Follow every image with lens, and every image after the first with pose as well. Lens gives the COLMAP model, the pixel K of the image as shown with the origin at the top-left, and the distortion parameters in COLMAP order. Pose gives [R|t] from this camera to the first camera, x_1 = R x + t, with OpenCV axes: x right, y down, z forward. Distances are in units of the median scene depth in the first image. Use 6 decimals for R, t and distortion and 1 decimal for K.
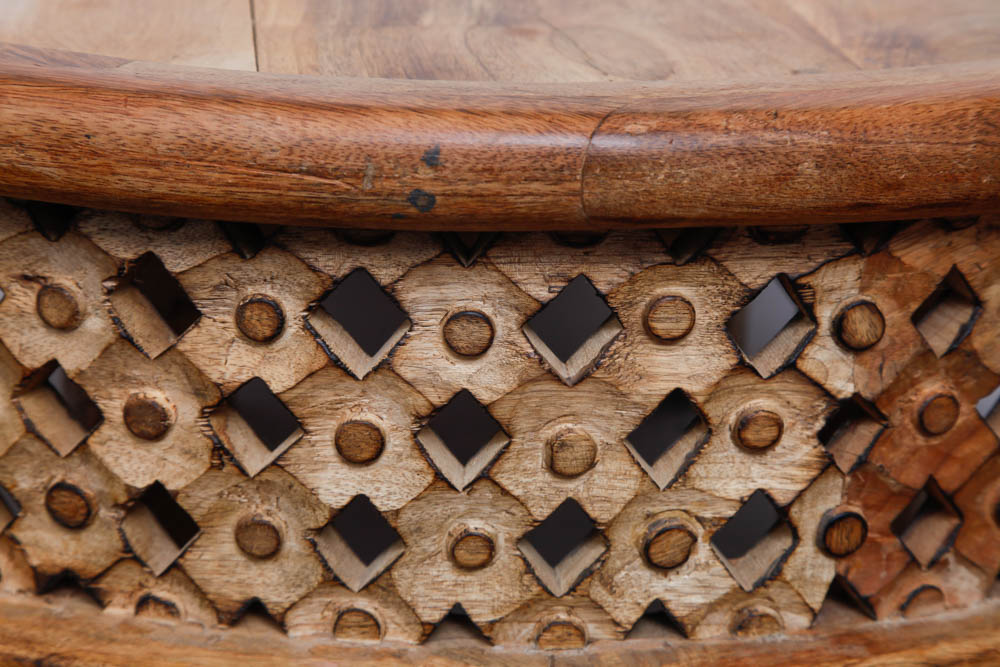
lens RADIAL K [[2385.5, 0, 499.2], [0, 2385.5, 333.6], [0, 0, 1]] dist [0.249957, 0.000000]
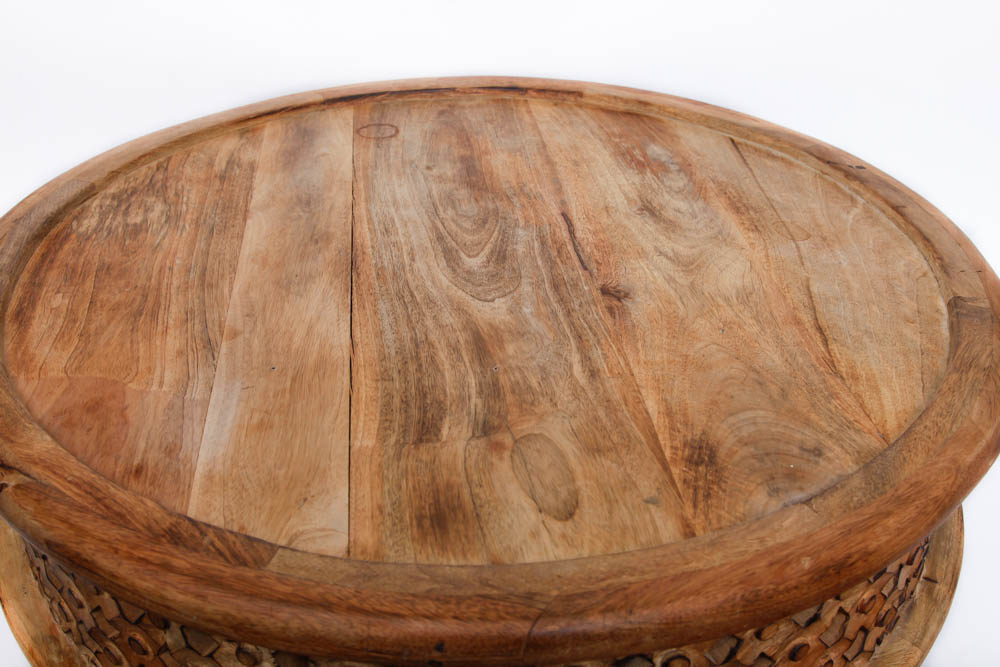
lens RADIAL K [[1132.7, 0, 501.3], [0, 1132.7, 333.5], [0, 0, 1]] dist [-0.010754, 0.000000]
pose [[0.999743, -0.013801, -0.017980, 0.031395], [0.017383, 0.975916, 0.217452, -0.416661], [0.014546, -0.217708, 0.975905, 0.186465]]
